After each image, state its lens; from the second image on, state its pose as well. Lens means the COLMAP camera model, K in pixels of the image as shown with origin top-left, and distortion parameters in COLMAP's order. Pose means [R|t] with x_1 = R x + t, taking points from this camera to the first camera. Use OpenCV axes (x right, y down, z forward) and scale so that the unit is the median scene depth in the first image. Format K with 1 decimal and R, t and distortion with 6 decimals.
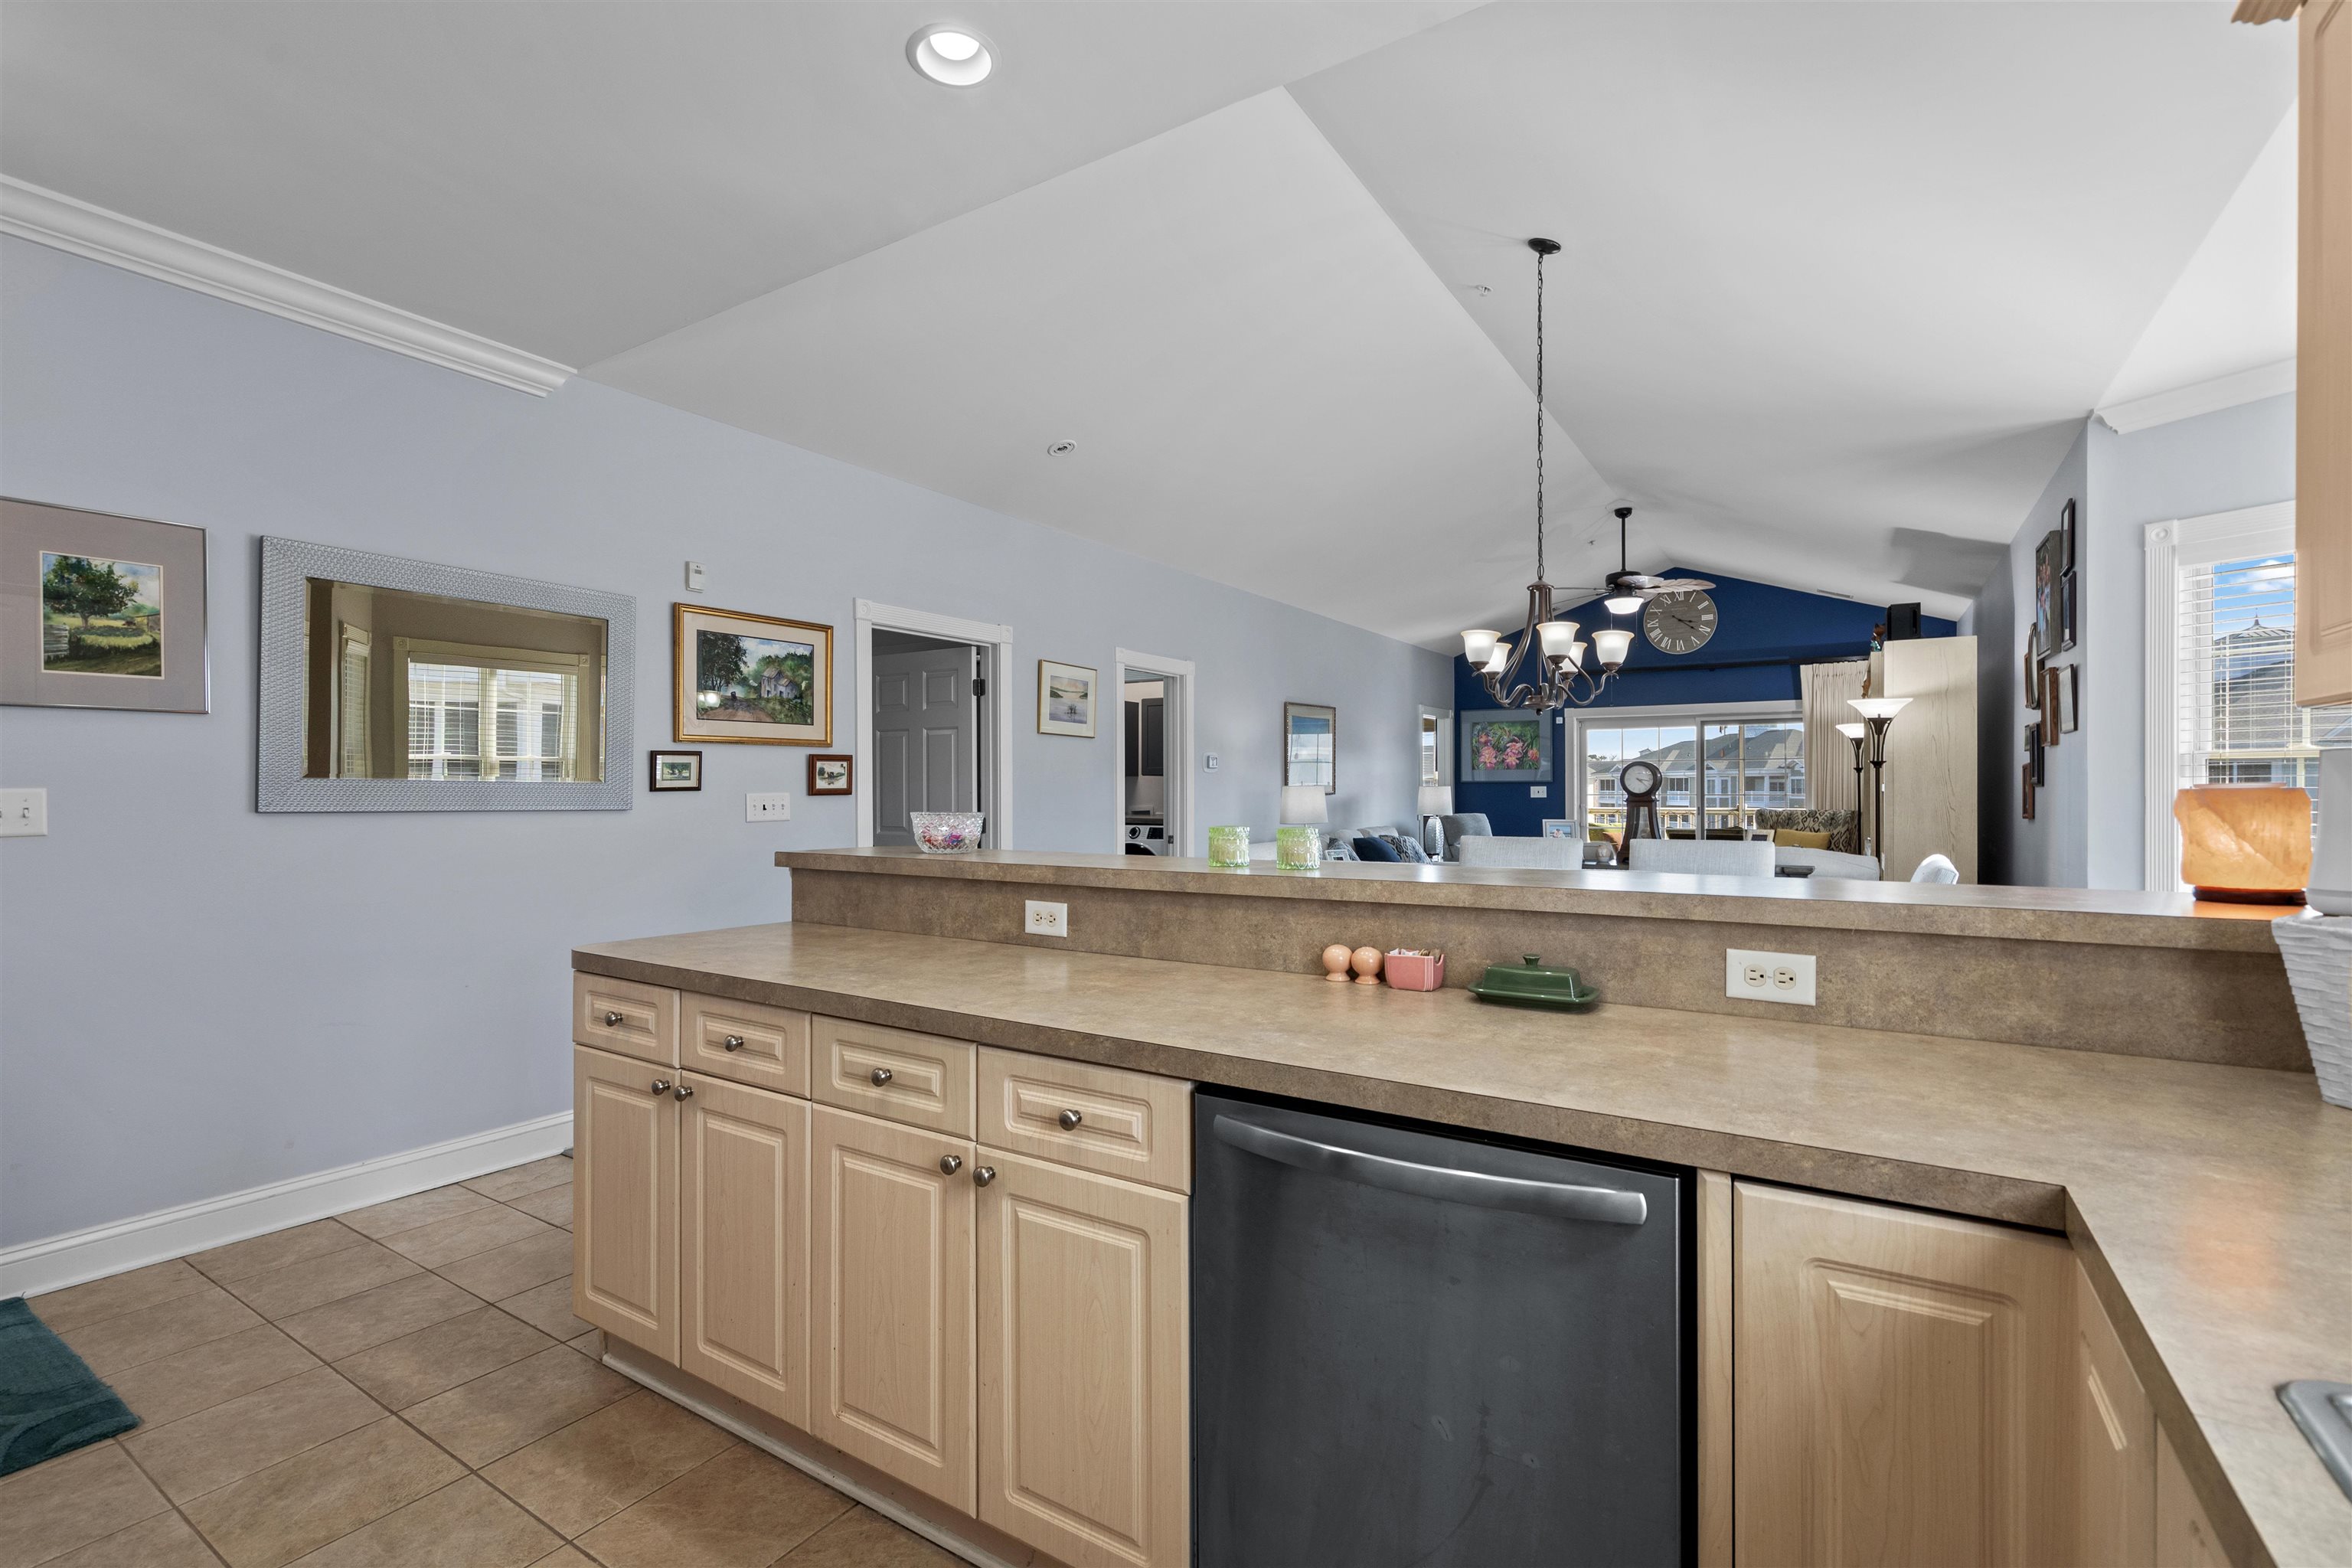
lens RADIAL K [[1064.6, 0, 1221.1], [0, 1064.6, 773.5], [0, 0, 1]] dist [-0.005772, 0.000932]
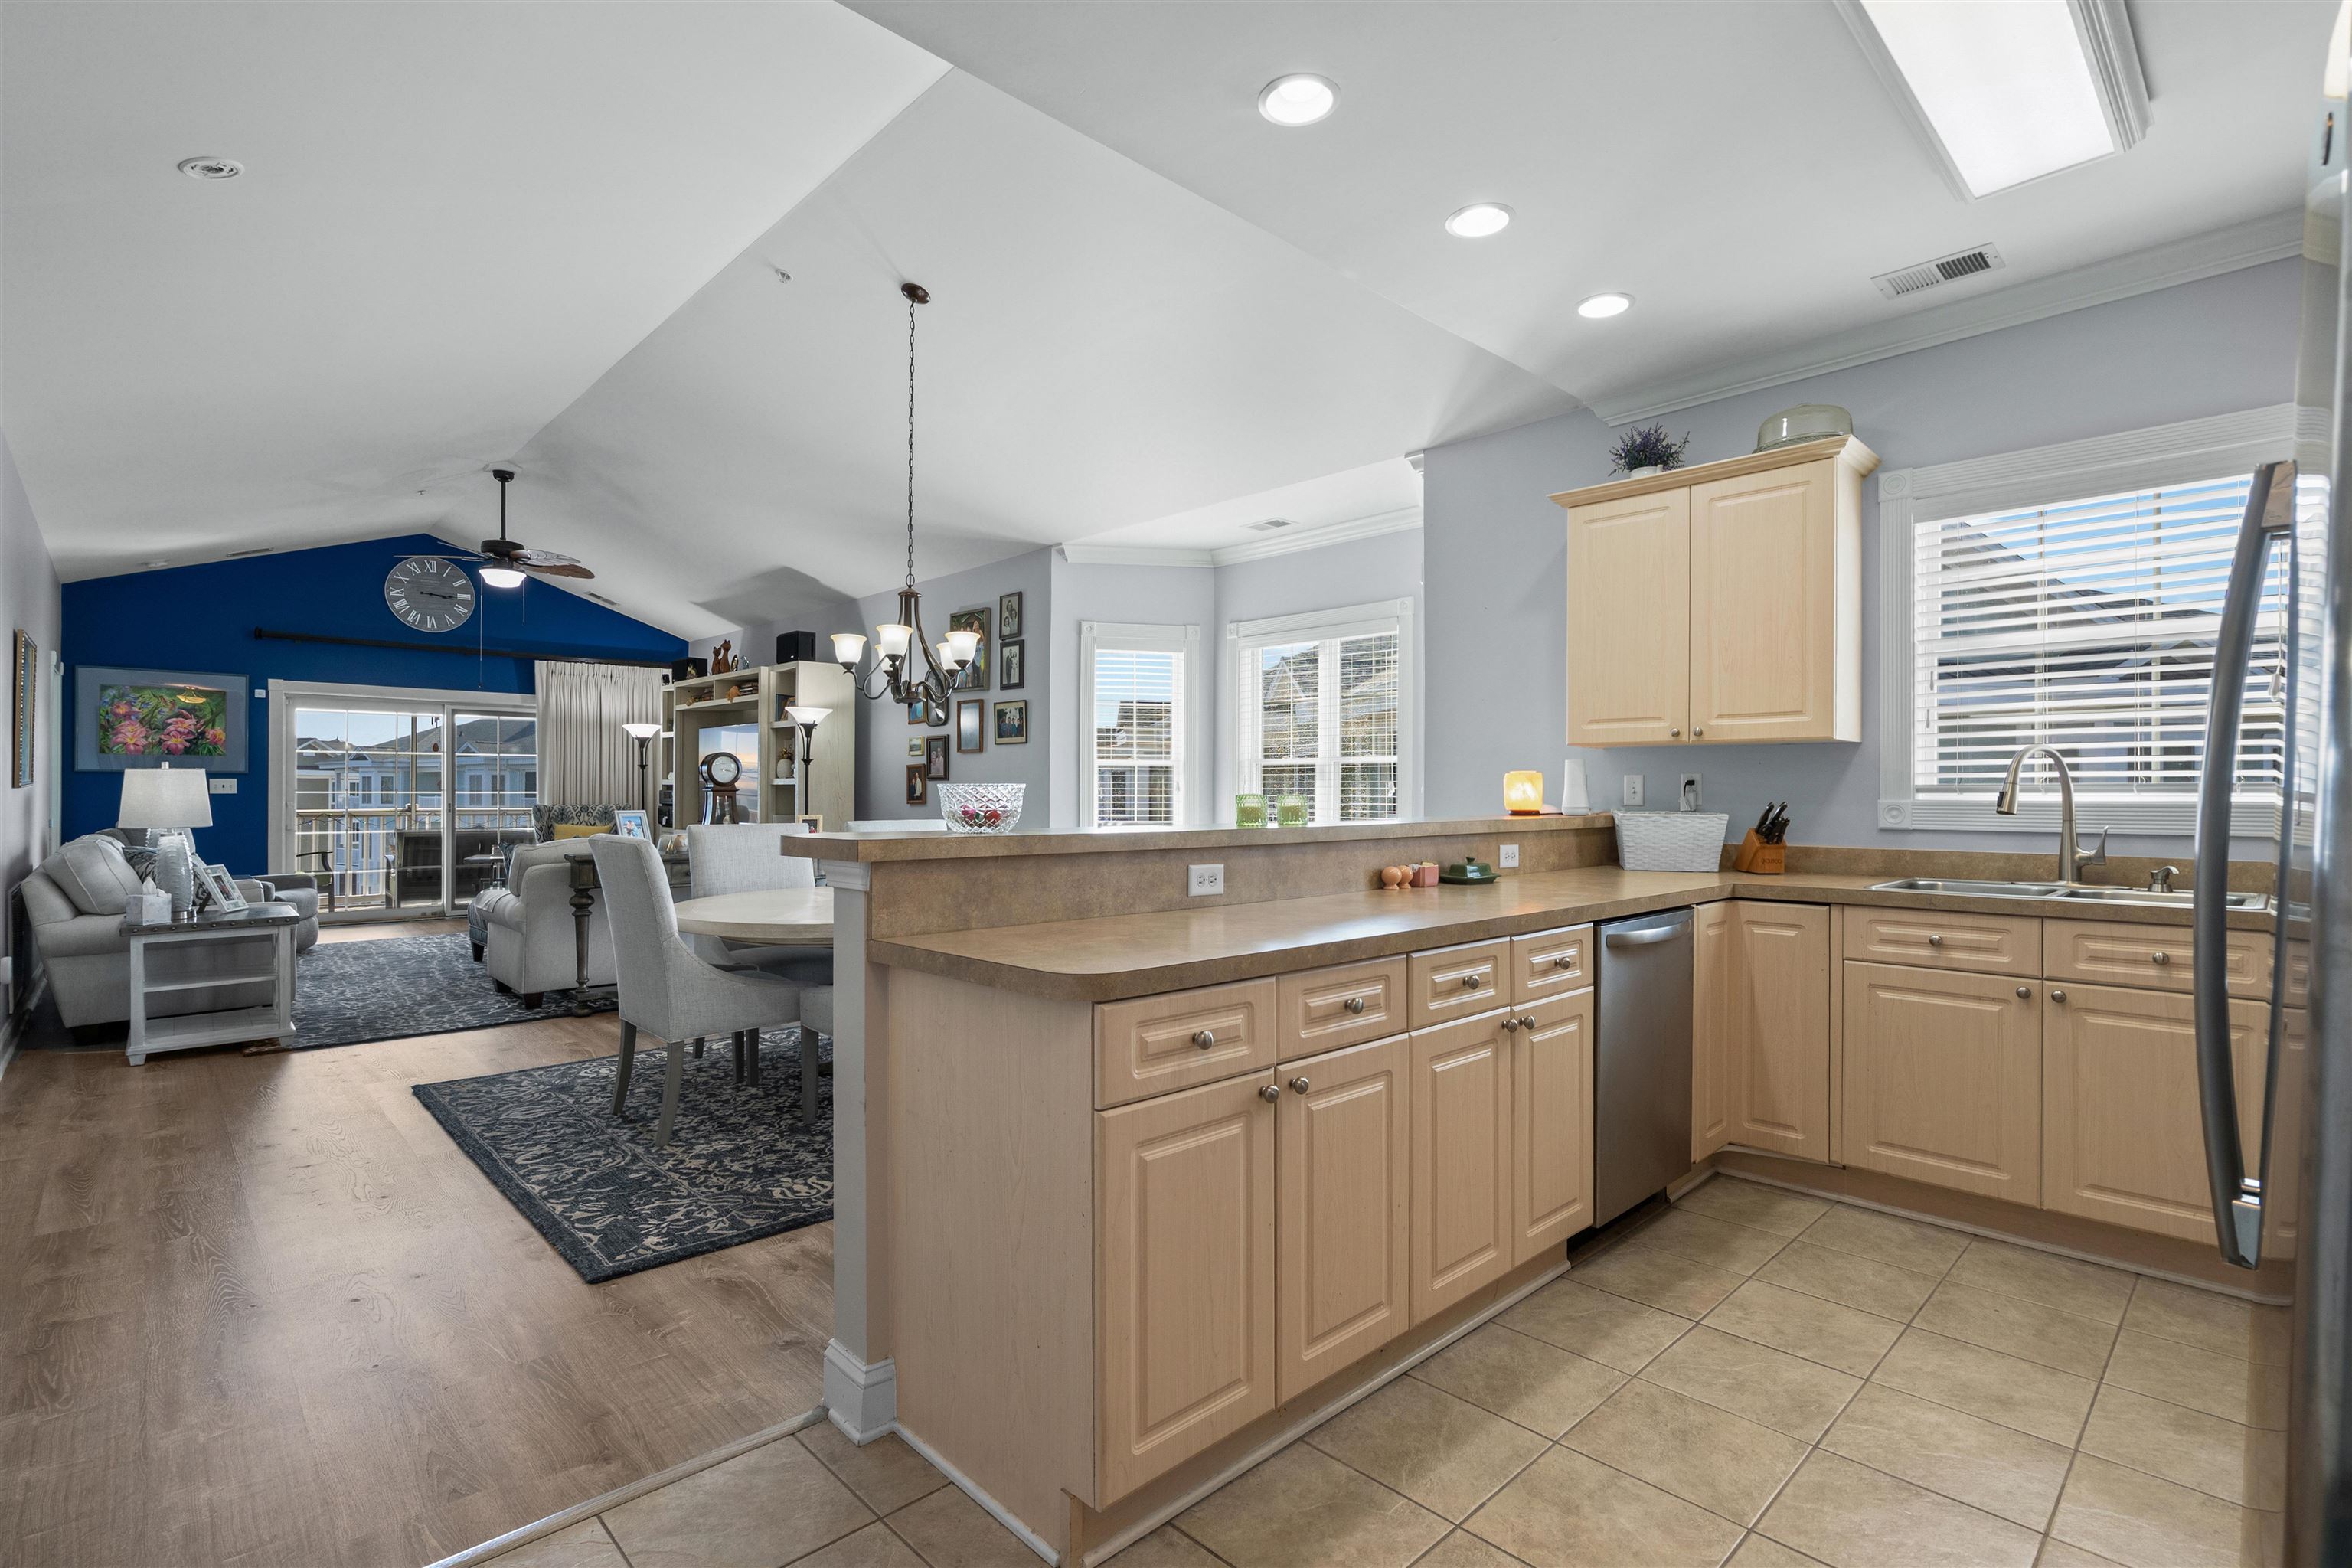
lens RADIAL K [[1064.6, 0, 1147.8], [0, 1064.6, 793.5], [0, 0, 1]] dist [-0.005772, 0.000932]
pose [[0.278950, 0.000789, 0.960305, -0.308360], [-0.016559, 0.999855, 0.003989, 0.011839], [-0.960163, -0.017014, 0.278922, 0.193292]]
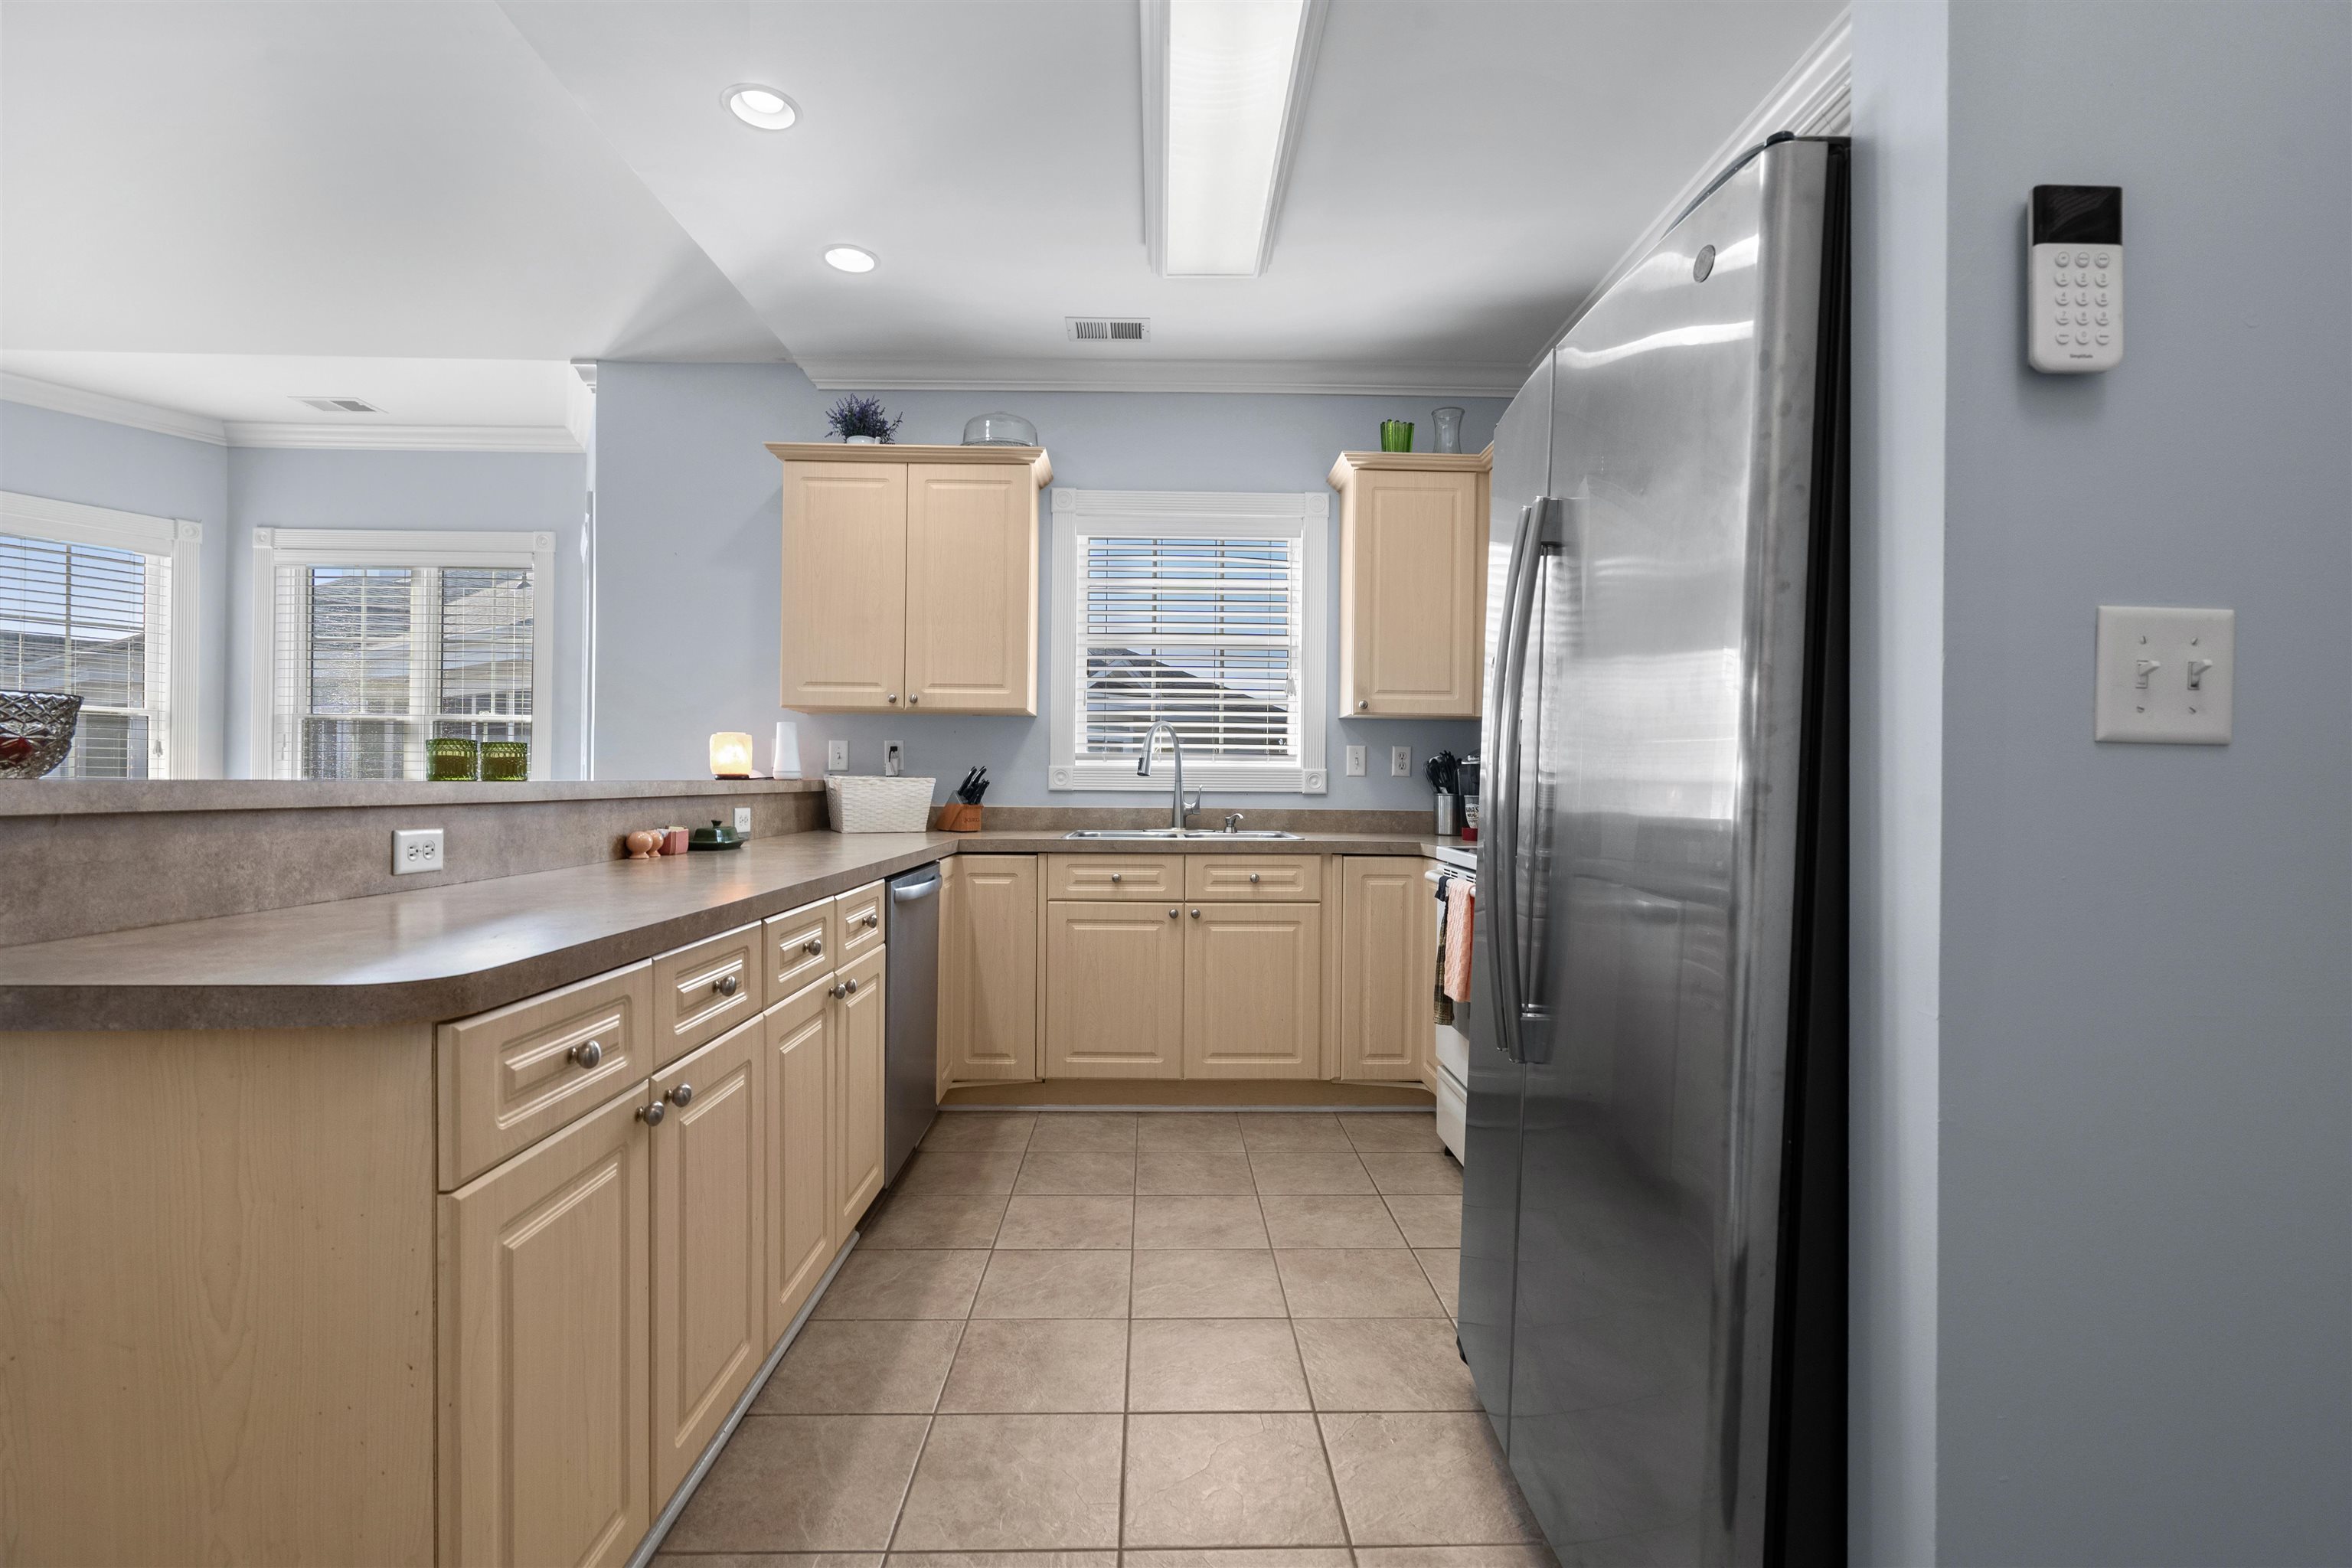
lens RADIAL K [[1064.6, 0, 1158.8], [0, 1064.6, 783.7], [0, 0, 1]] dist [-0.005772, 0.000932]
pose [[-0.521318, -0.005219, 0.853346, -0.277486], [-0.021661, 0.999740, -0.007118, 0.020932], [-0.853087, -0.022195, -0.521296, 0.240867]]
